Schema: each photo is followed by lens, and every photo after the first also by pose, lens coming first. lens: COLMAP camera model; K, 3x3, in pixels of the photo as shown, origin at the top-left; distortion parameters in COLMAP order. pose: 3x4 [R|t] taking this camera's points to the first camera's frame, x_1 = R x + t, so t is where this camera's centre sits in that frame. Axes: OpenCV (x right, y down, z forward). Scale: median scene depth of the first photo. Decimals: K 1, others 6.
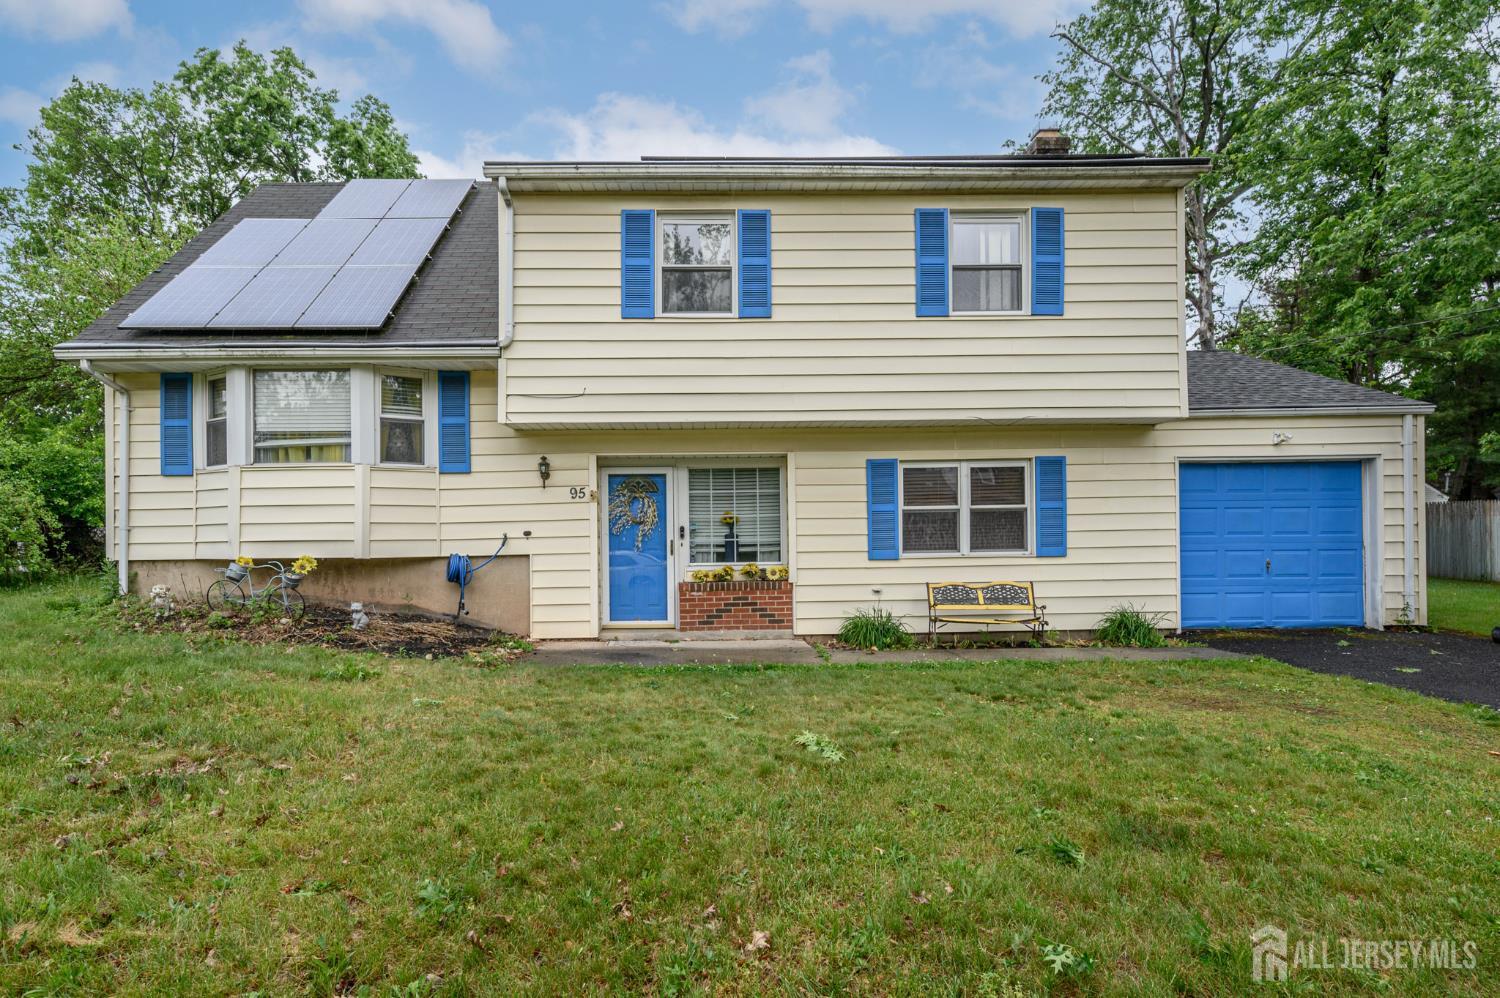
lens RADIAL K [[781.5, 0, 726.3], [0, 781.5, 541.5], [0, 0, 1]] dist [-0.005780, -0.001226]
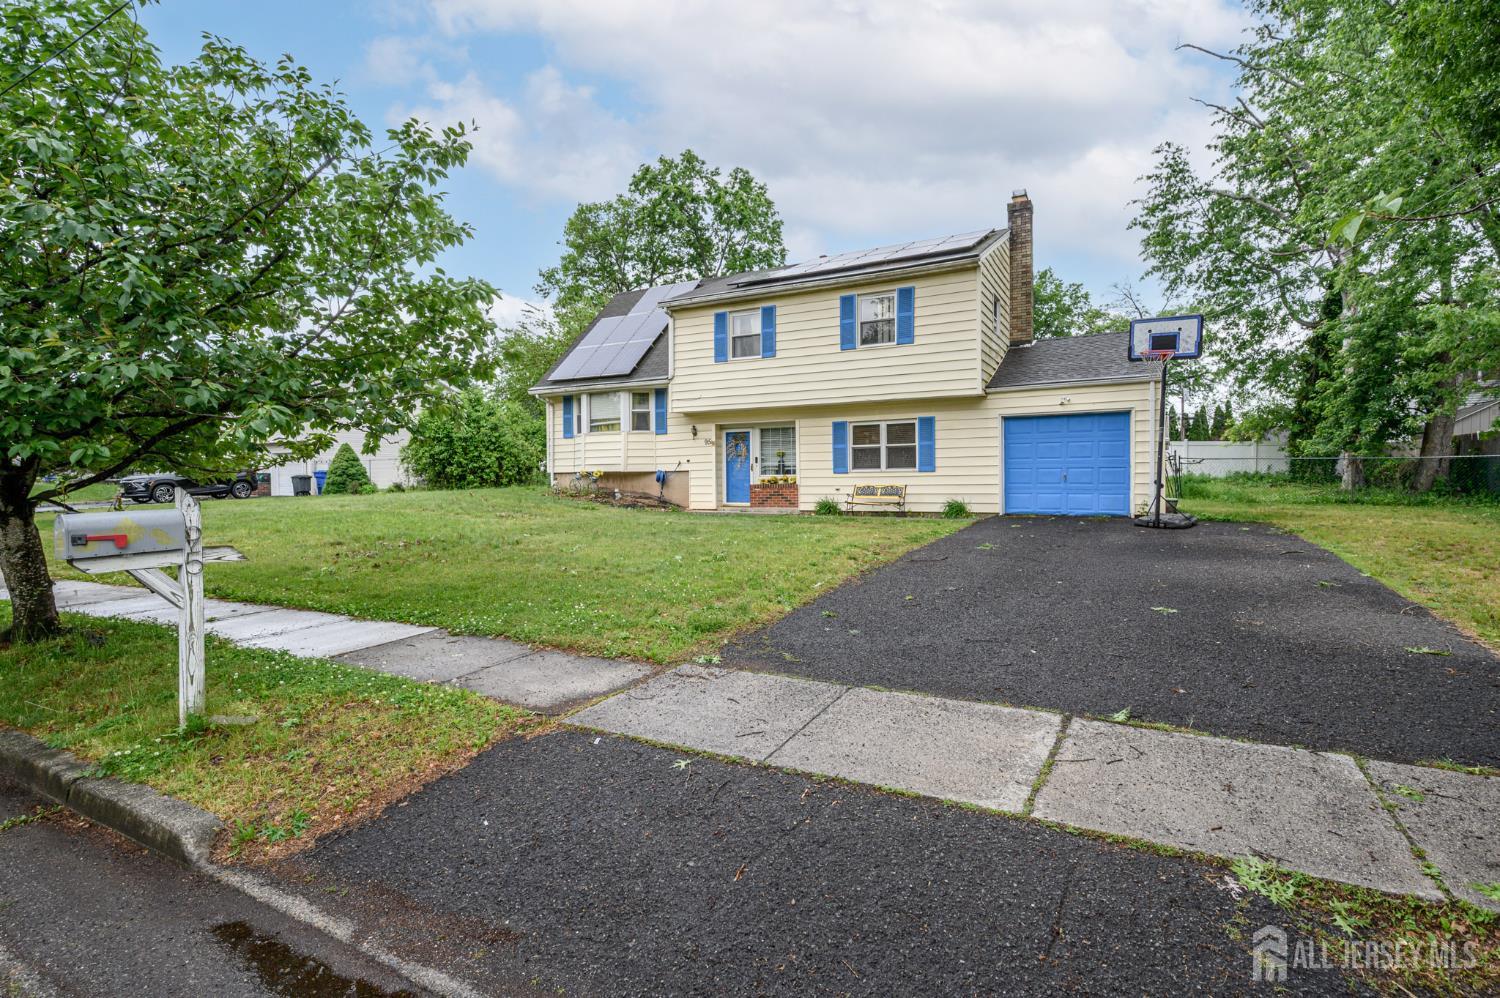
lens RADIAL K [[714.3, 0, 751.2], [0, 714.3, 492.7], [0, 0, 1]] dist [0.003504, 0.000030]
pose [[0.869594, 0.015736, -0.493516, 0.887418], [-0.002091, 0.999600, 0.028188, 0.022171], [0.493763, -0.023480, 0.869280, -0.658925]]
